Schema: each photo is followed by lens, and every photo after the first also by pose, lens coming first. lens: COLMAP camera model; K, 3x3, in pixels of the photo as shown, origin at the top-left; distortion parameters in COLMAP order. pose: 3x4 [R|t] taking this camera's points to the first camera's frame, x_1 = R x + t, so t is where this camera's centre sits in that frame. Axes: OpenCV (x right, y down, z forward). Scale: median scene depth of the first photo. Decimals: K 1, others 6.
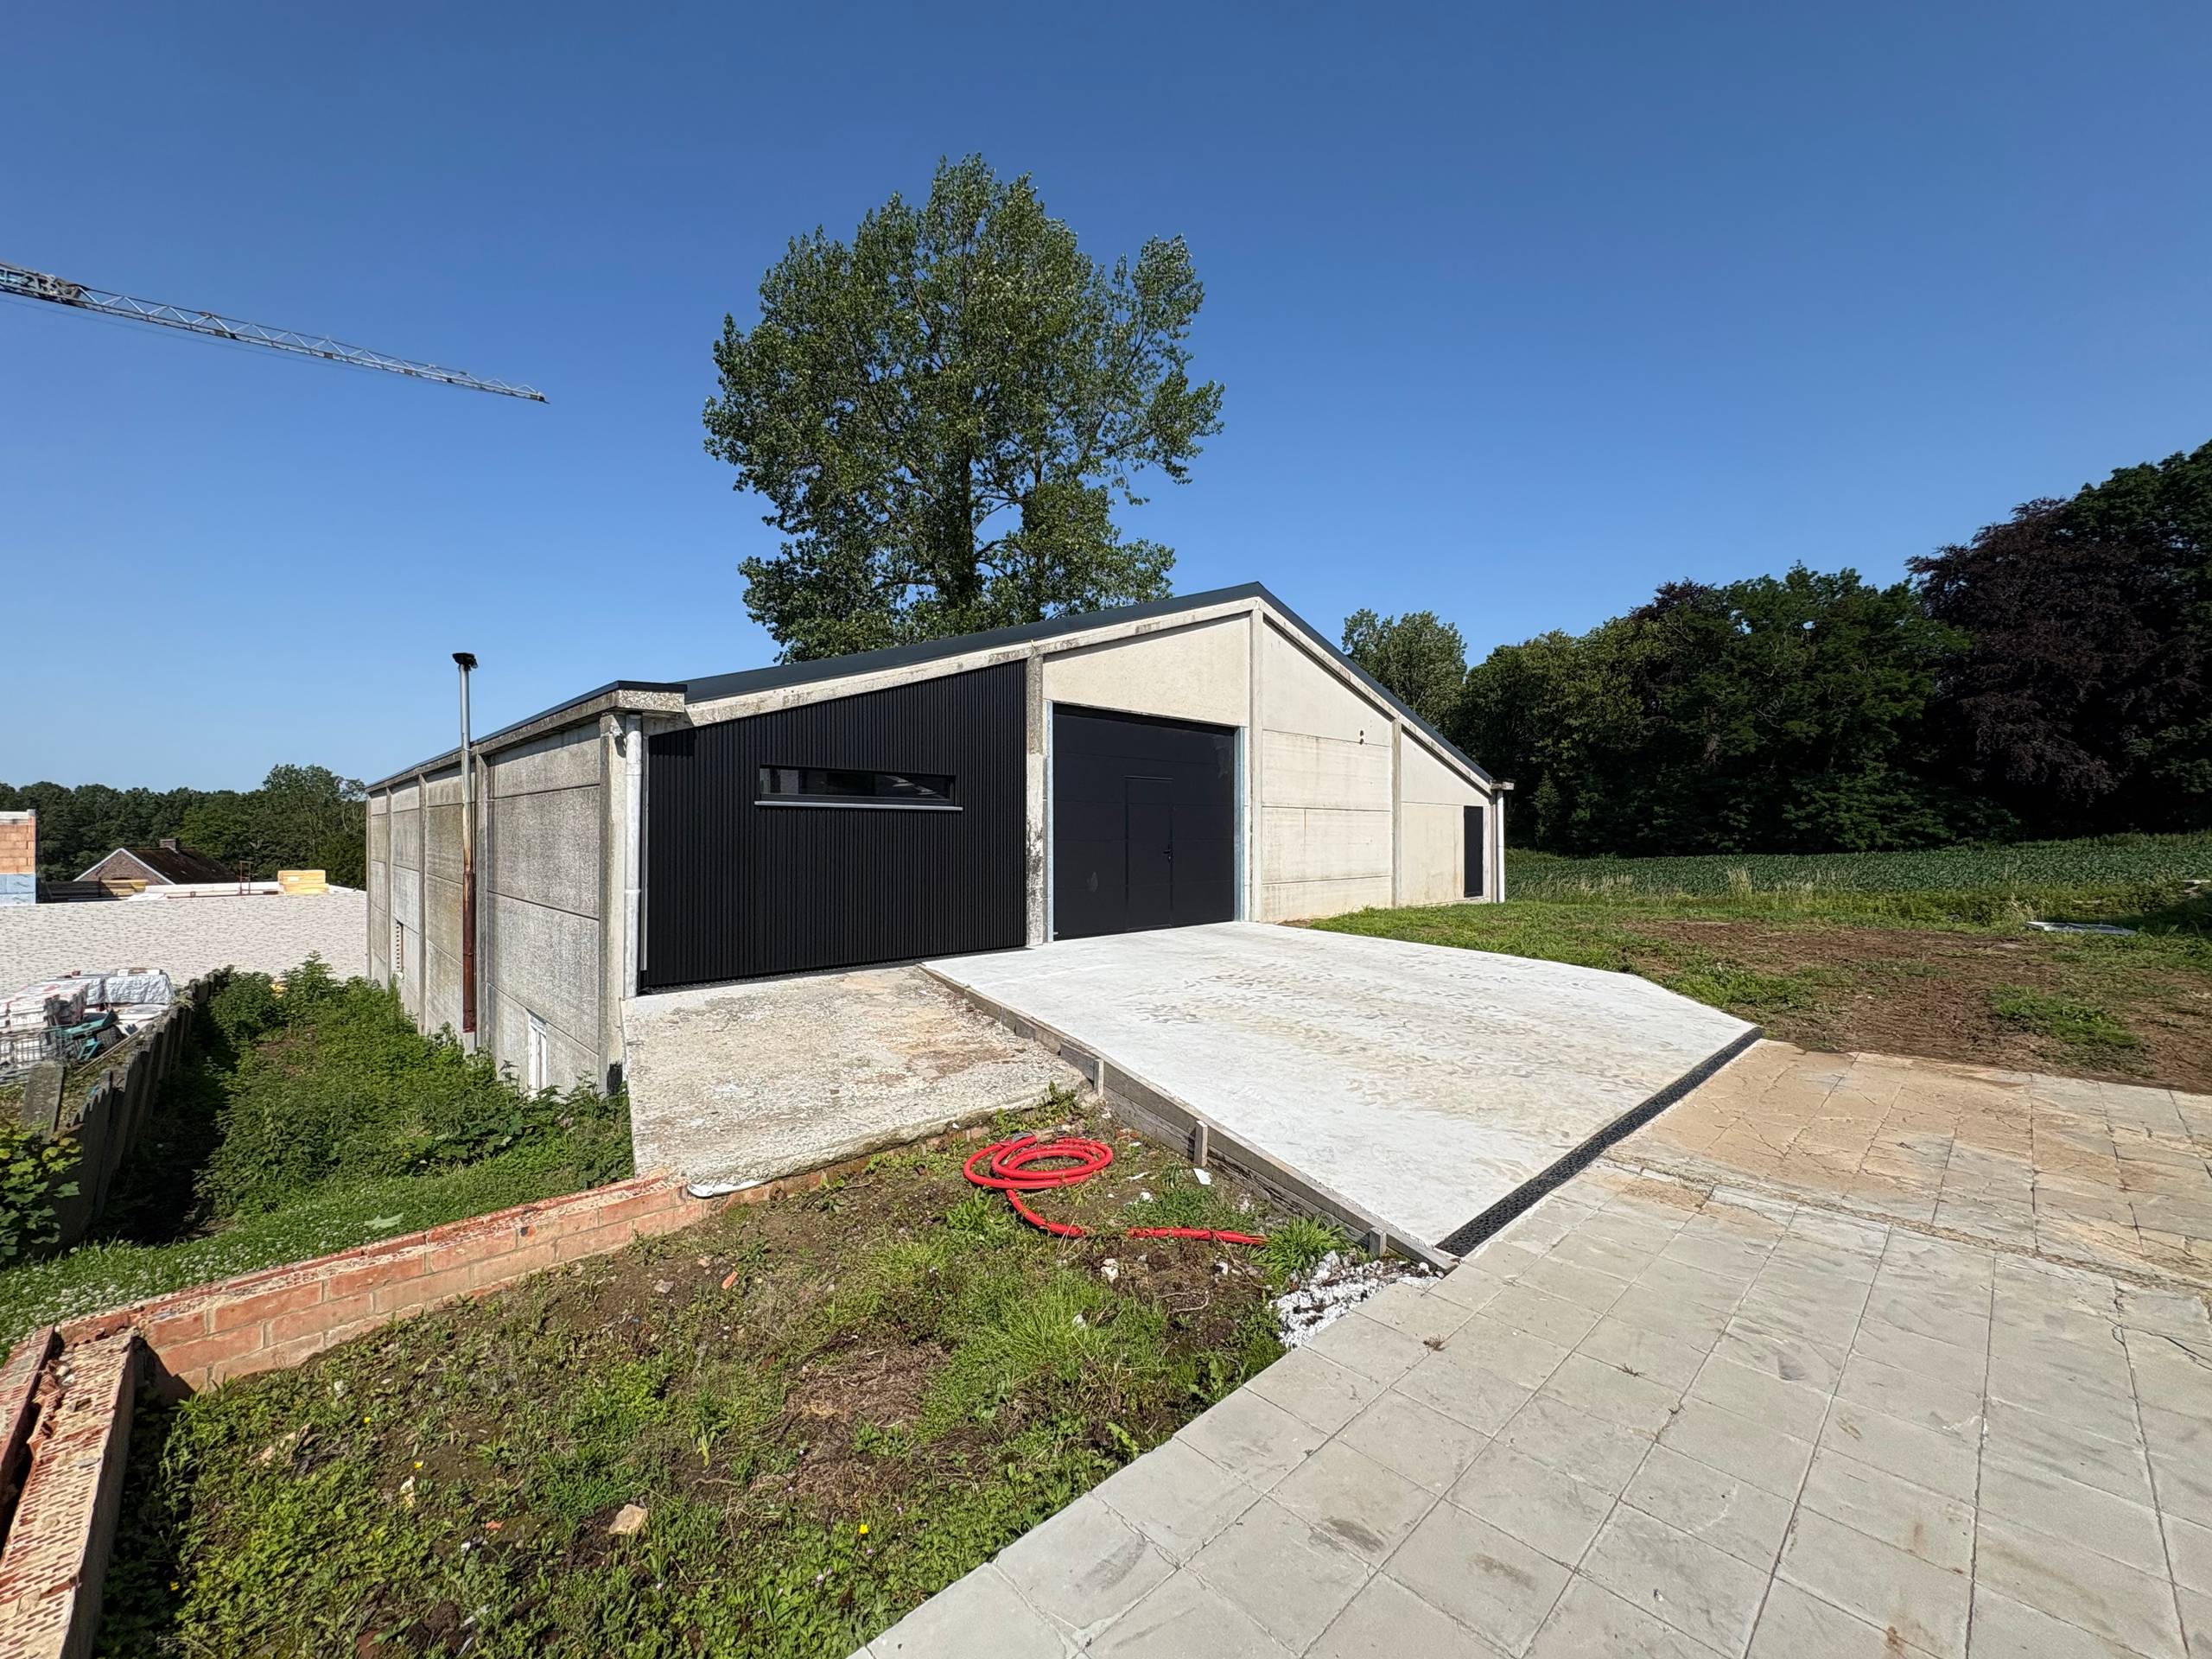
lens RADIAL K [[889.3, 0, 1102.5], [0, 889.3, 826.2], [0, 0, 1]] dist [0.001790, -0.000320]
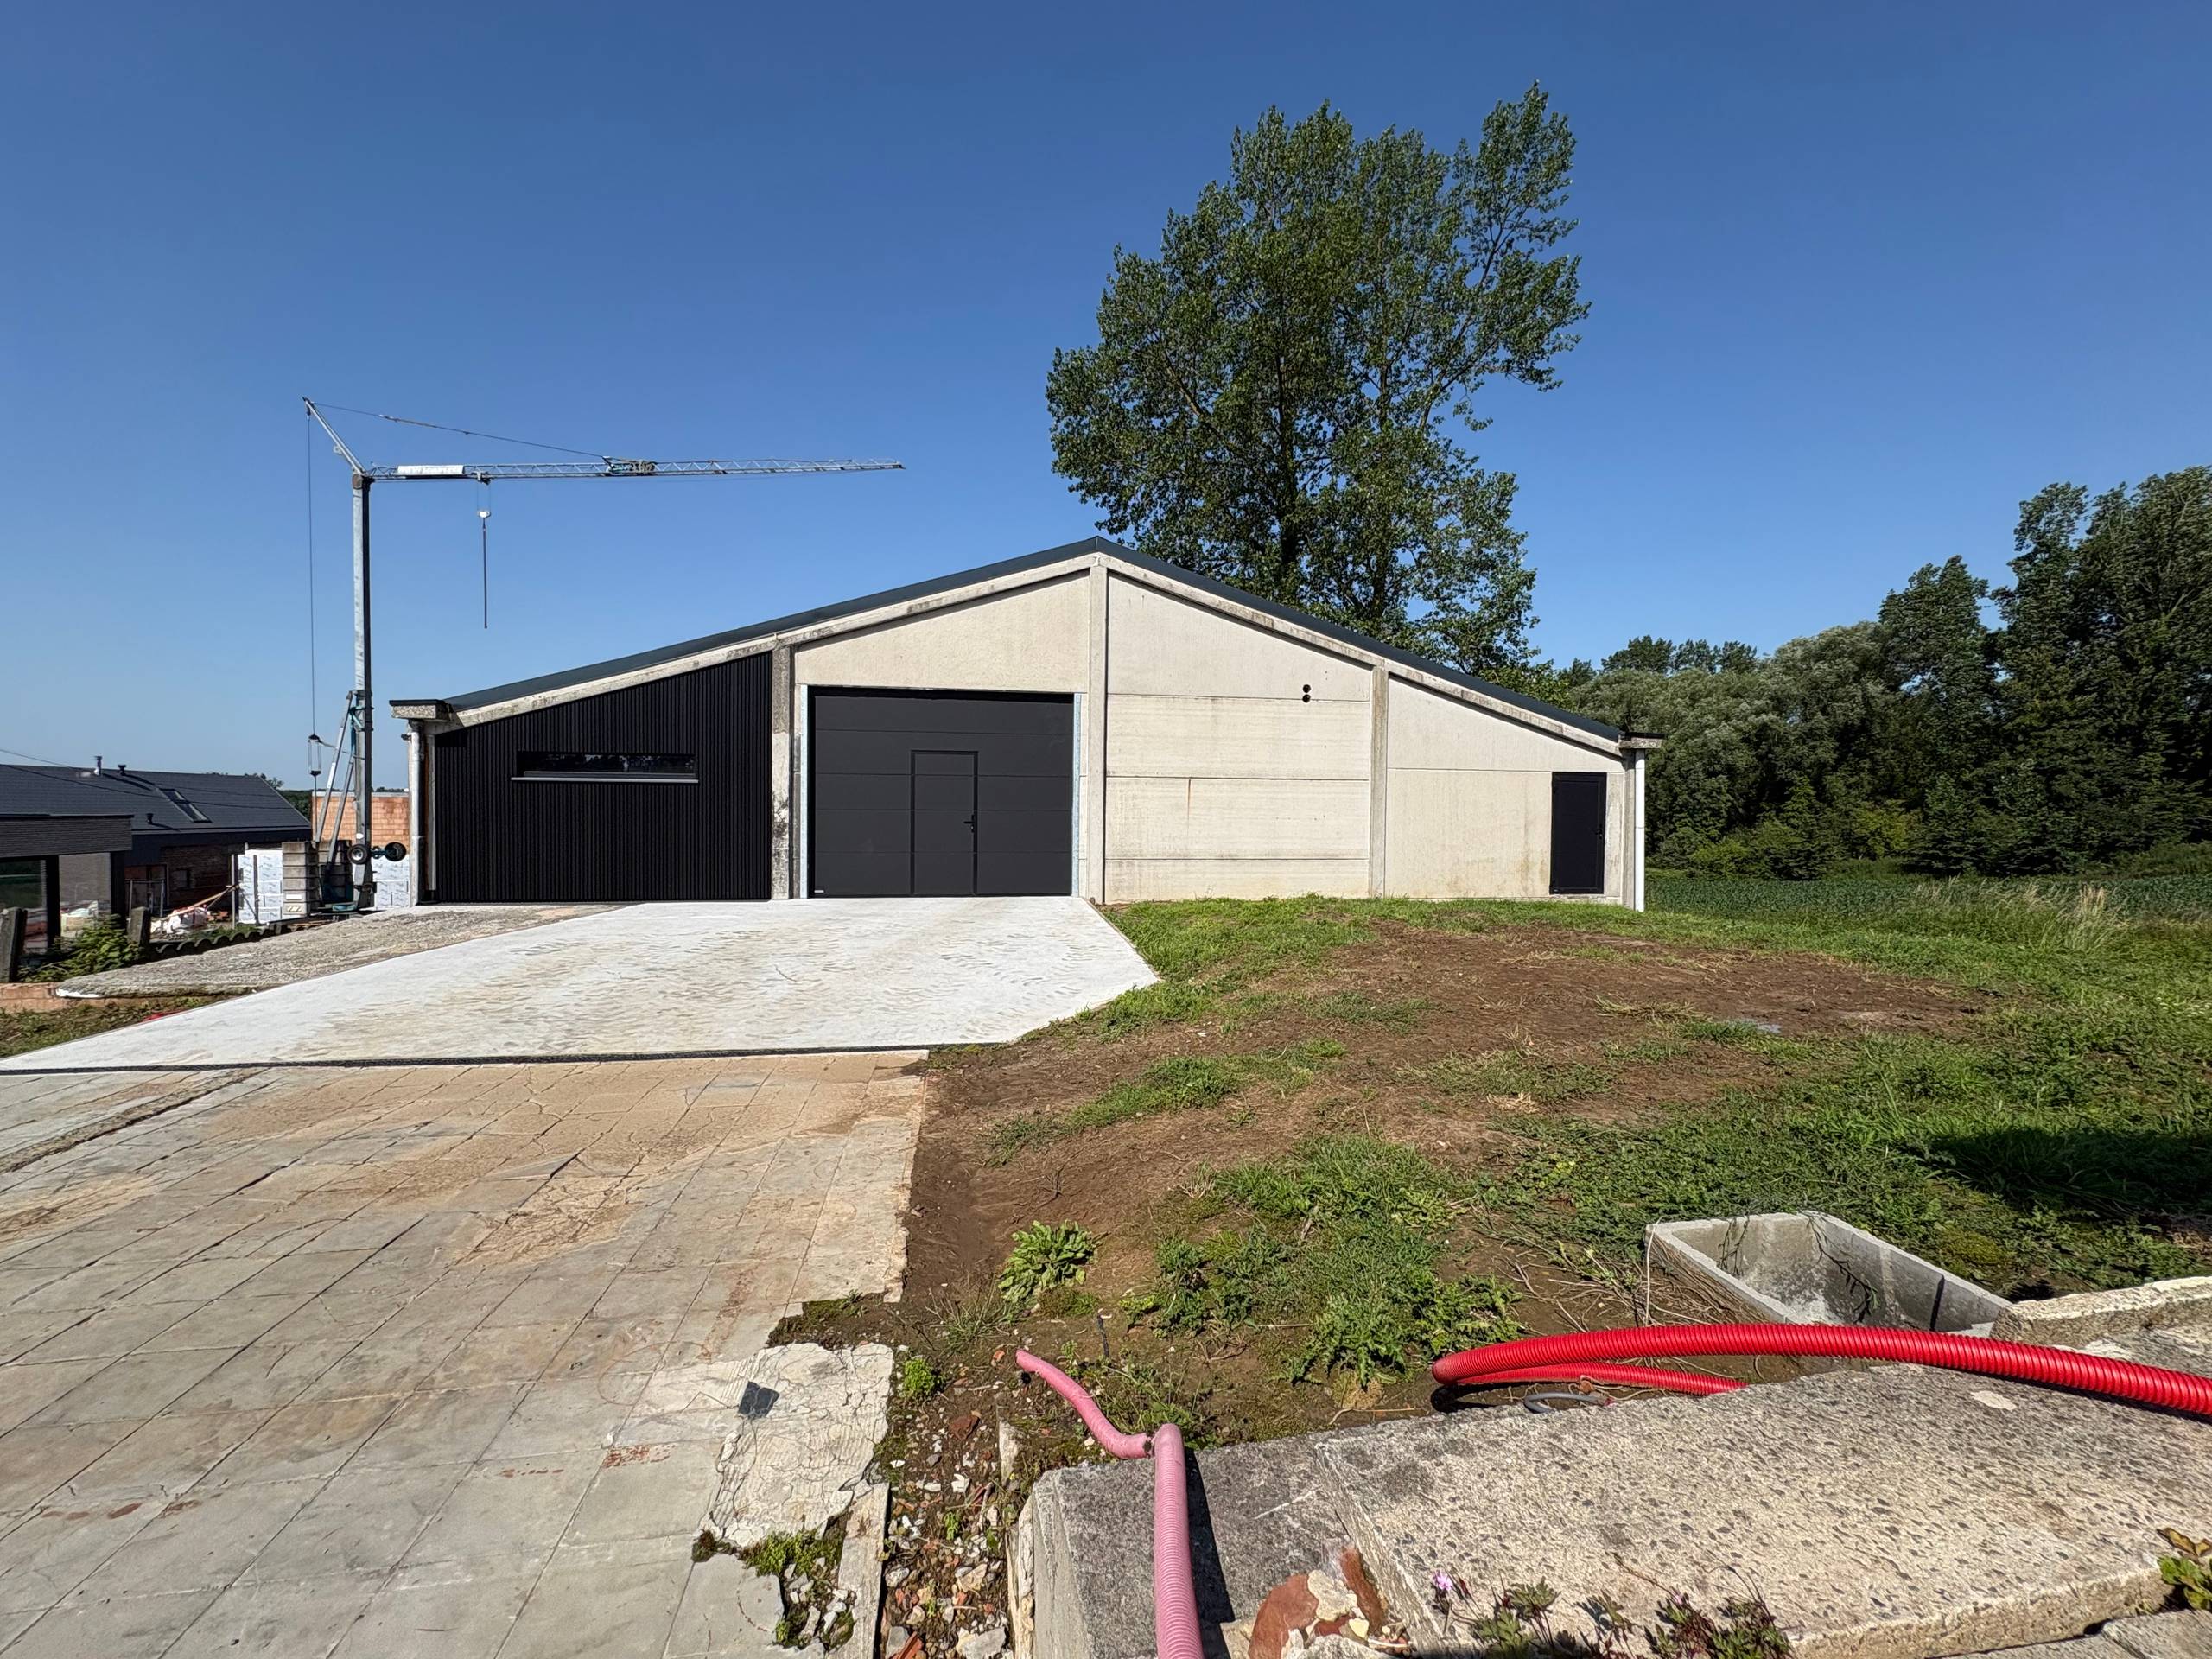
lens RADIAL K [[889.3, 0, 1110.9], [0, 889.3, 829.3], [0, 0, 1]] dist [0.001790, -0.000320]
pose [[0.819383, 0.018490, -0.572948, 0.727439], [-0.002729, 0.999594, 0.028355, 0.006941], [0.573239, -0.021670, 0.819101, 0.234983]]
